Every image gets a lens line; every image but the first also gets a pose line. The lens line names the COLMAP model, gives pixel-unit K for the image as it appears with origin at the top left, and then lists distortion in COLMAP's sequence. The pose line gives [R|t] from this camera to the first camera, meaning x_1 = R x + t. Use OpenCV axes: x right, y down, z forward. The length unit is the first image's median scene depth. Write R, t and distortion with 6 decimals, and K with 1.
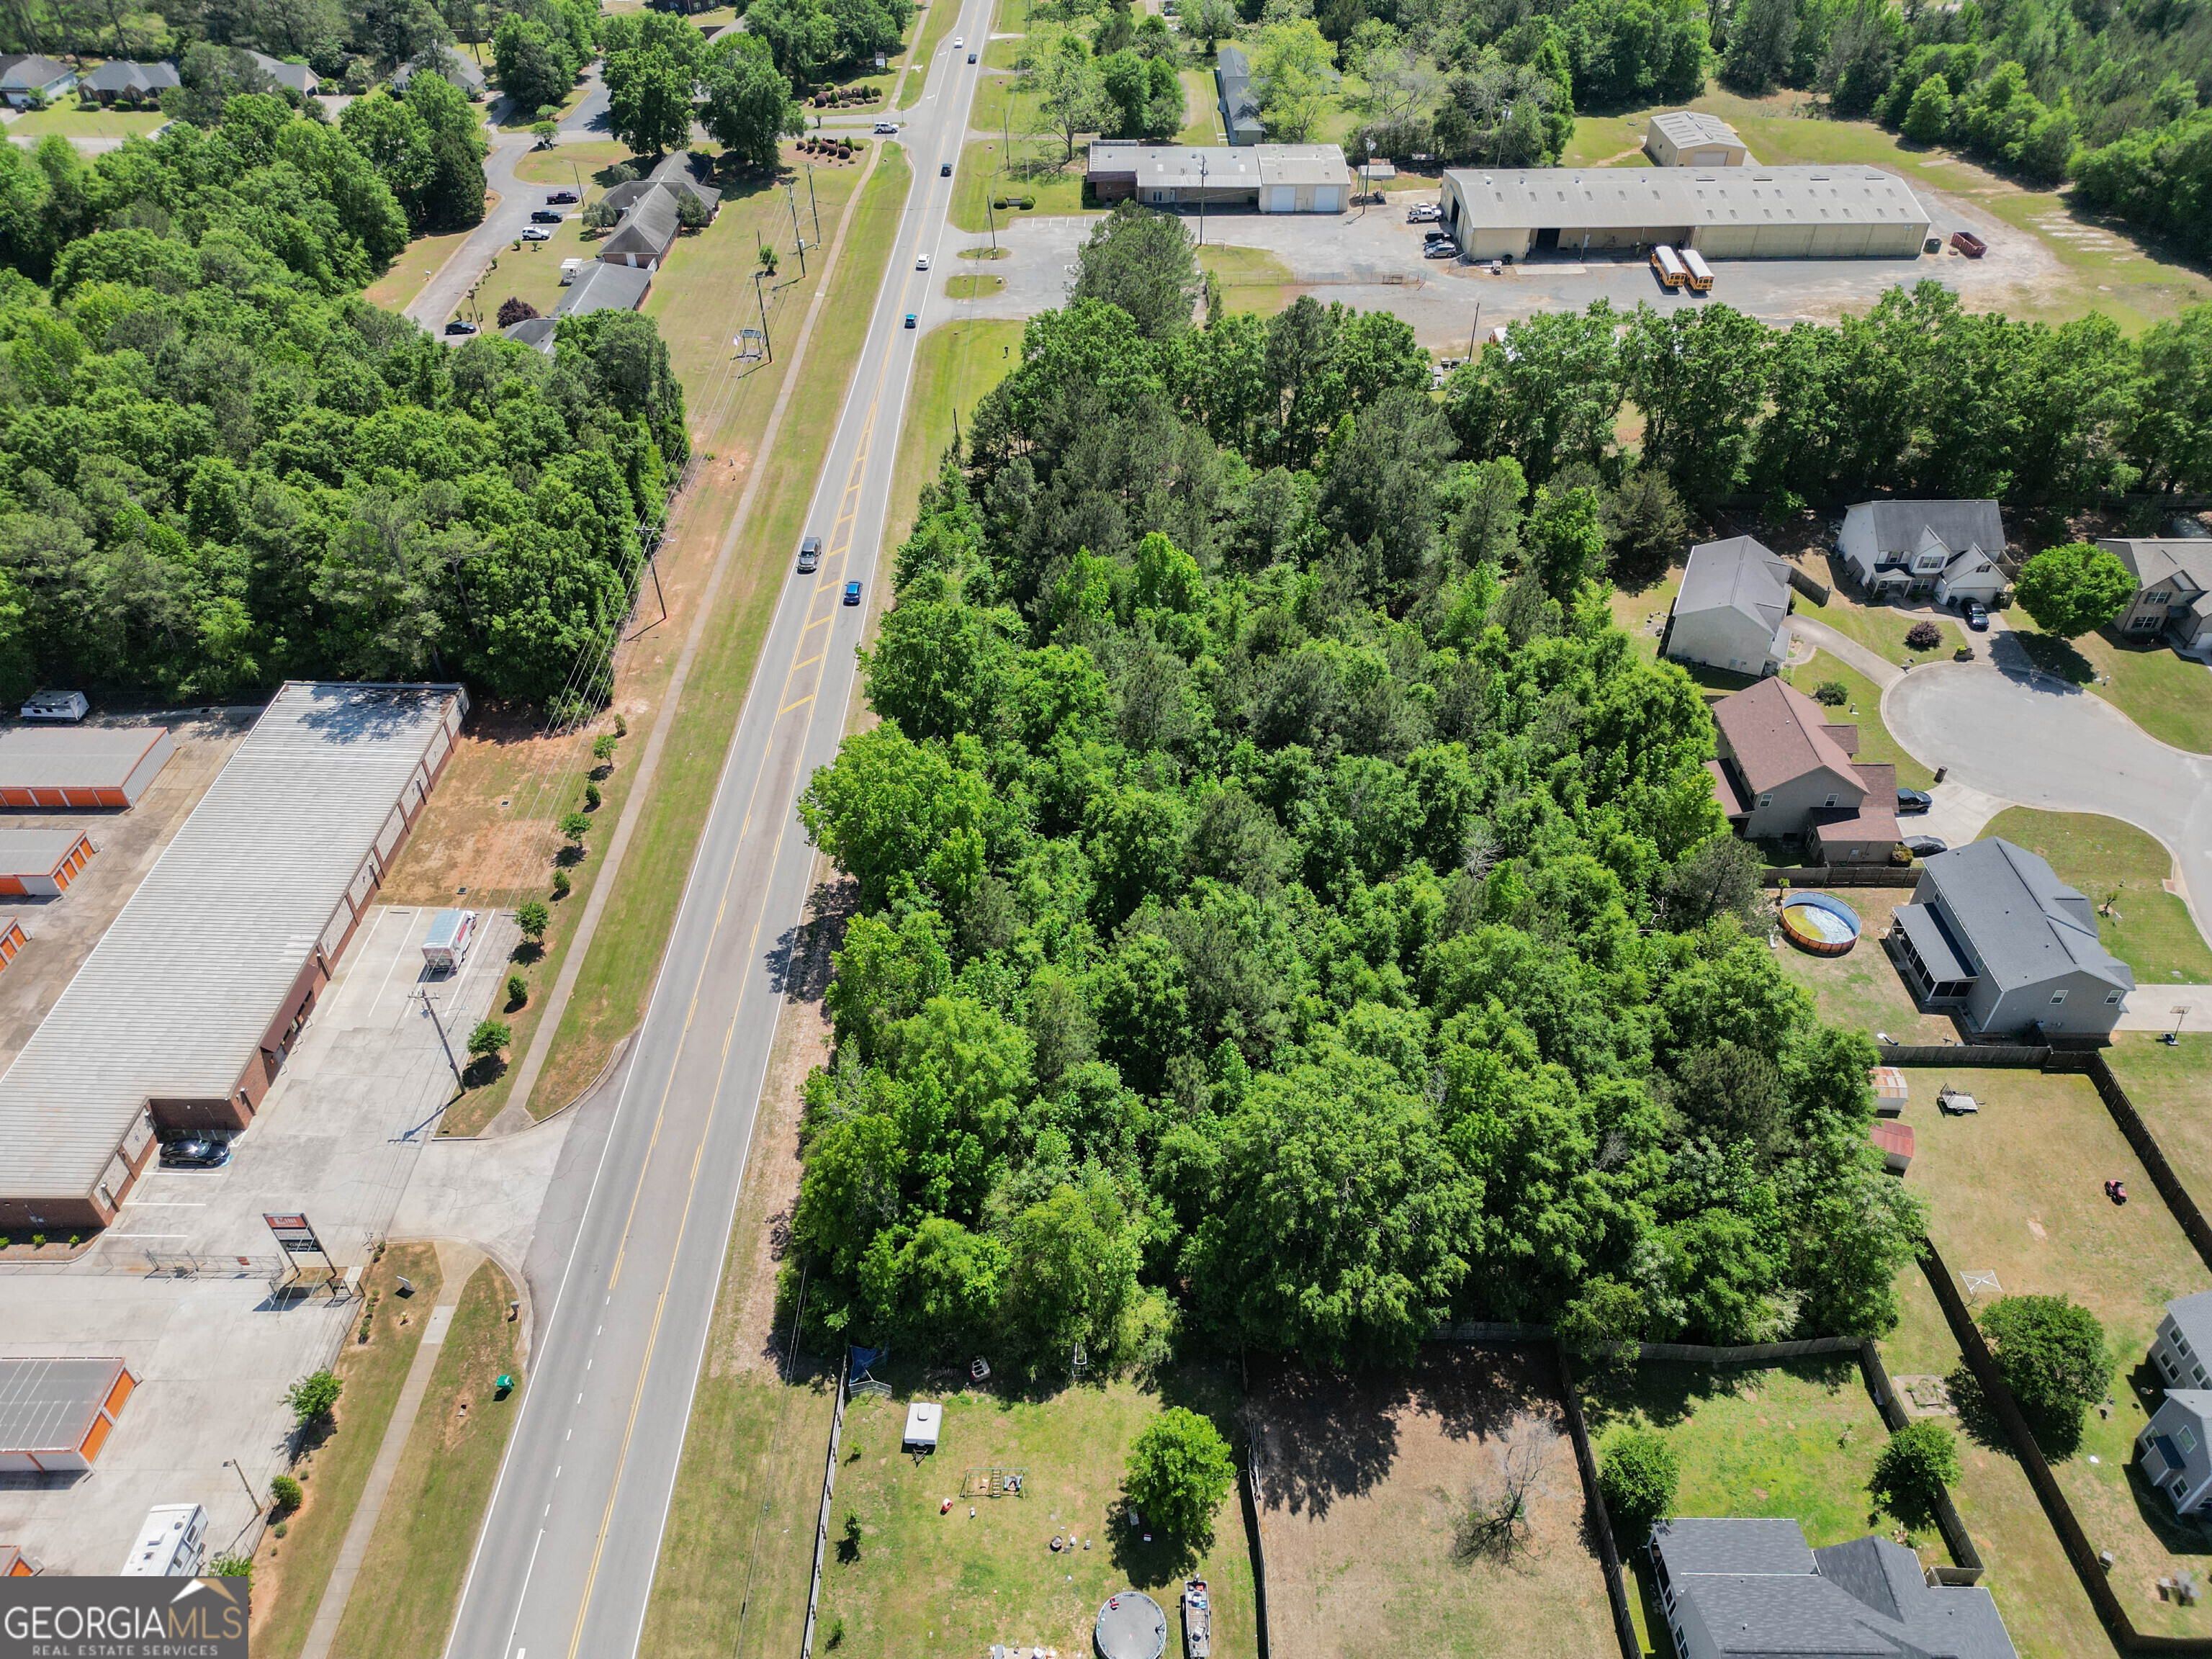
lens RADIAL K [[1537.7, 0, 1103.5], [0, 1537.7, 833.8], [0, 0, 1]] dist [0.077085, -0.076239]
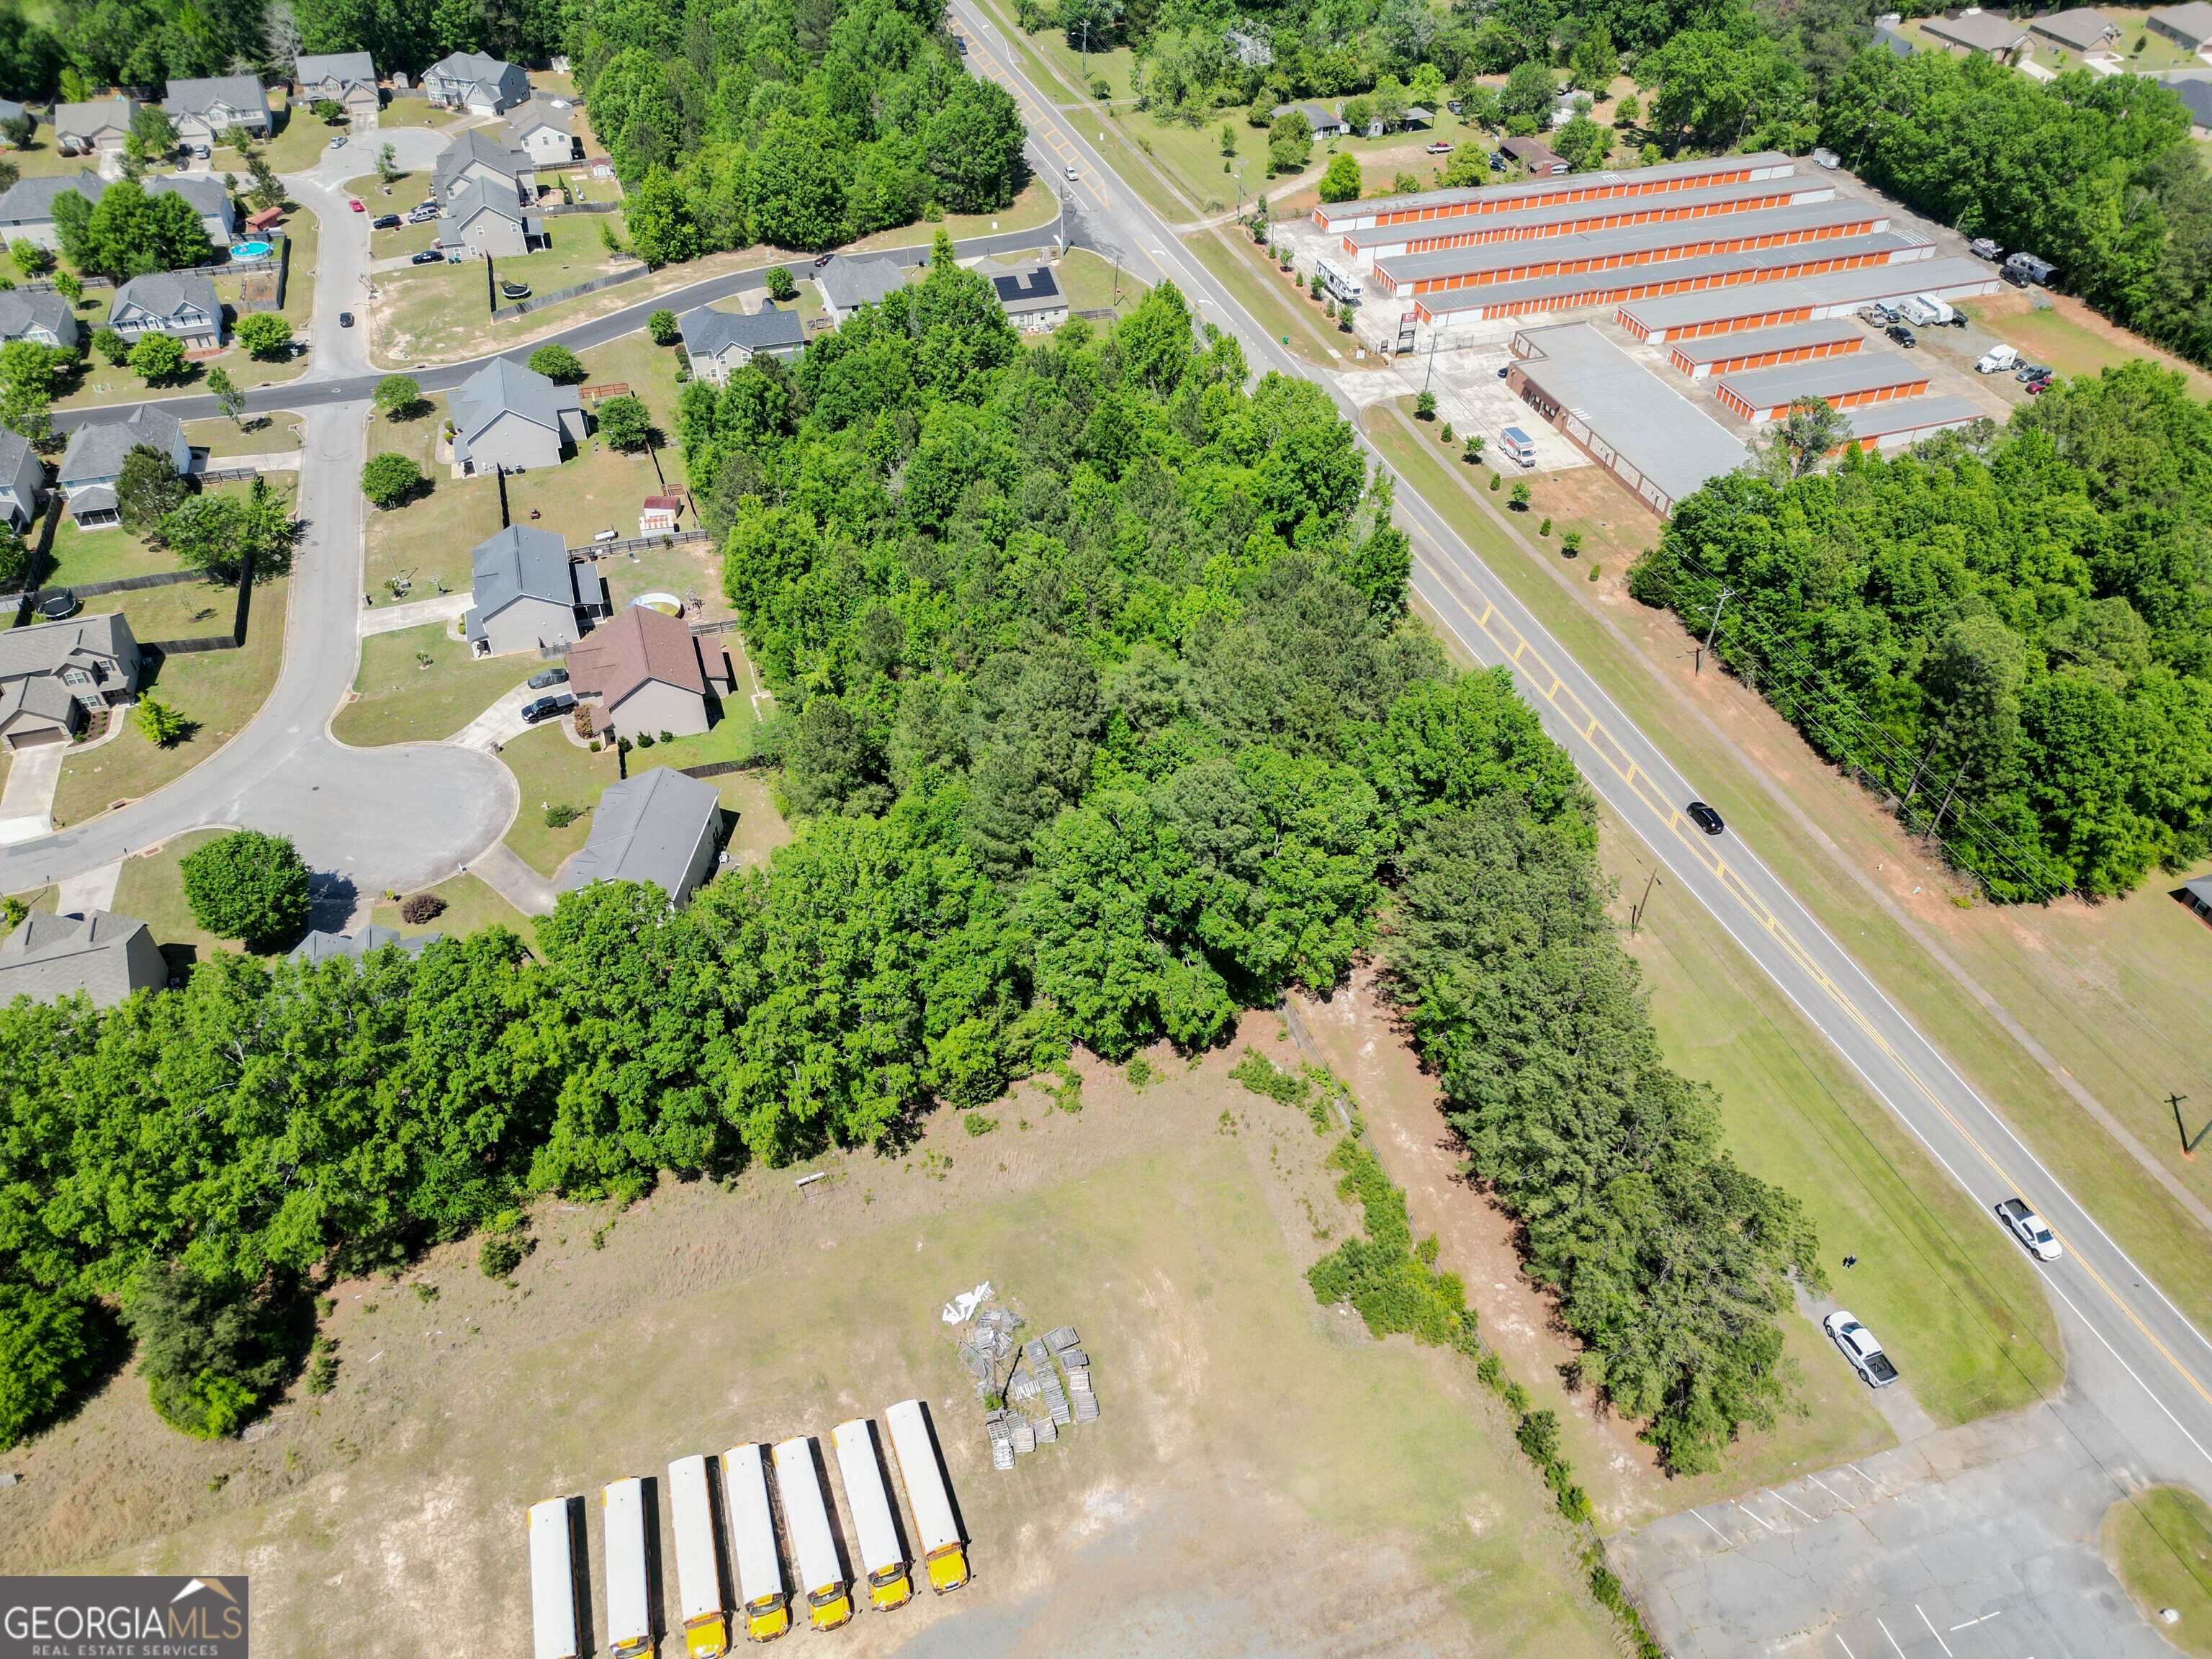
lens RADIAL K [[1554.4, 0, 1103.2], [0, 1554.4, 811.5], [0, 0, 1]] dist [0.071818, -0.068200]
pose [[-0.946874, 0.205974, -0.246991, 0.395860], [-0.215786, 0.162566, 0.962813, -1.134856], [0.238466, 0.964960, -0.109484, 1.210707]]
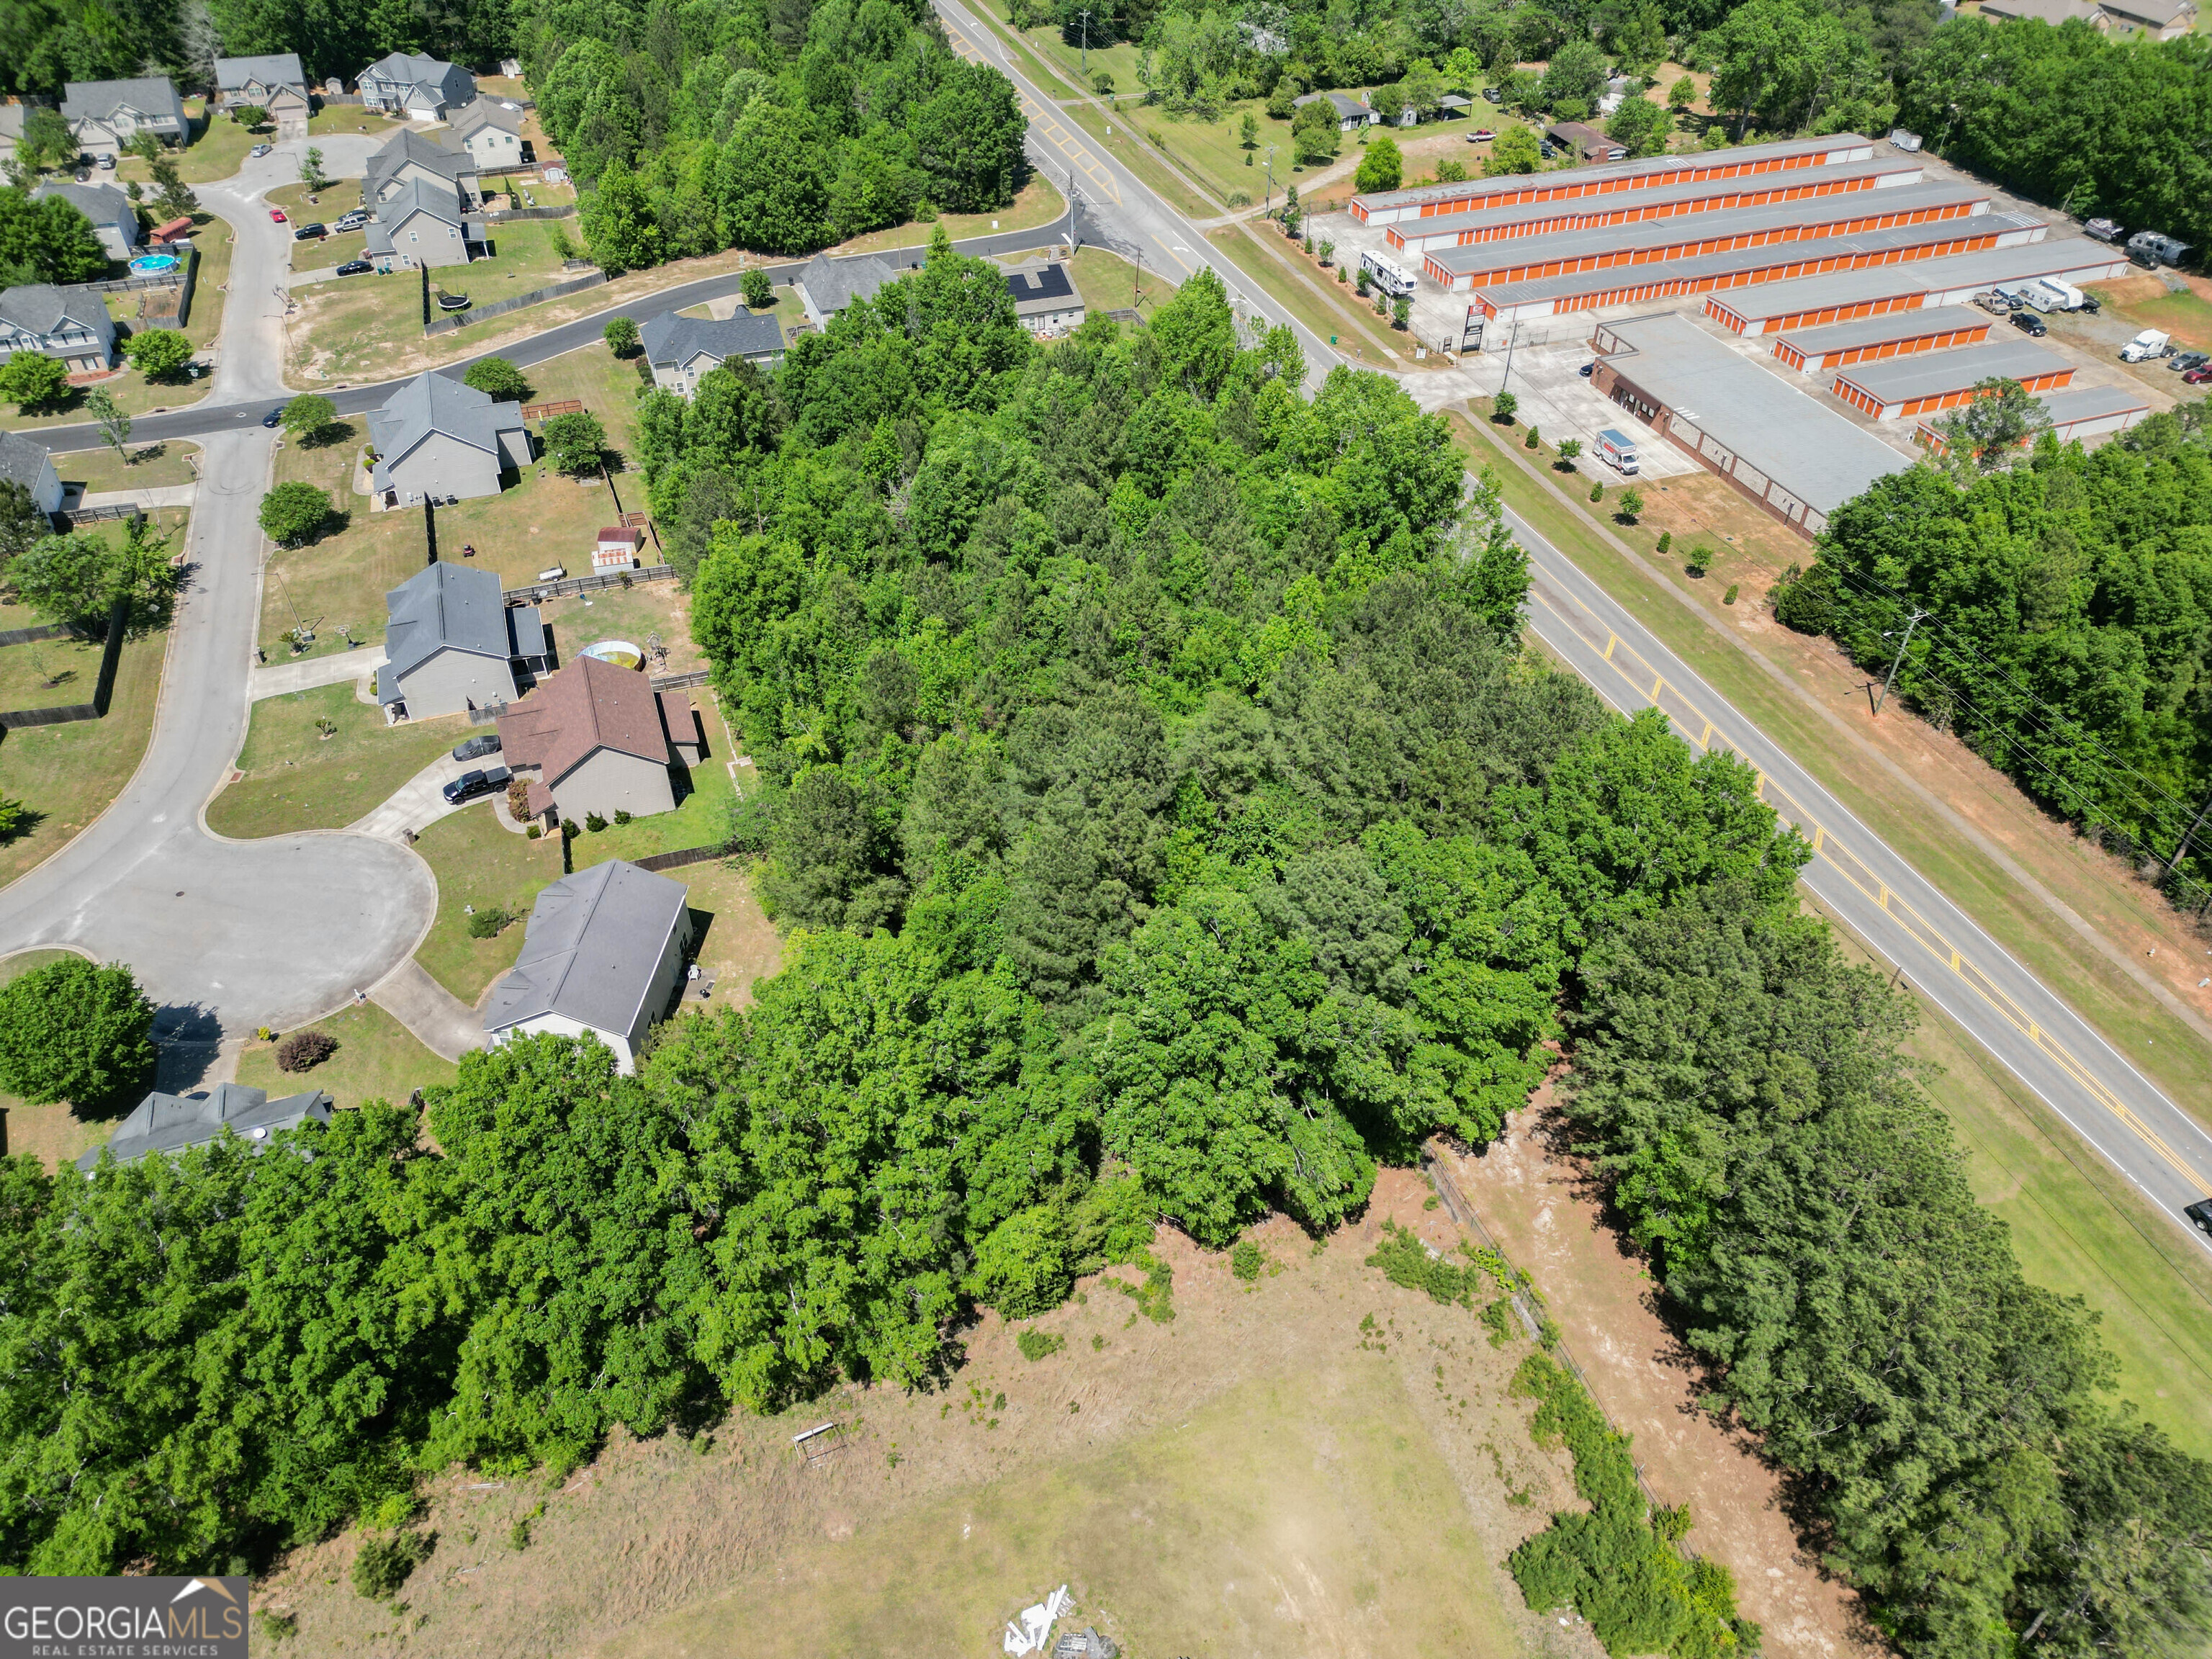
lens RADIAL K [[1554.4, 0, 1103.2], [0, 1554.4, 811.5], [0, 0, 1]] dist [0.071818, -0.068200]
pose [[-0.939746, 0.219483, -0.262115, 0.380571], [-0.221876, 0.191743, 0.956037, -0.936657], [0.260092, 0.956589, -0.131491, 1.152991]]
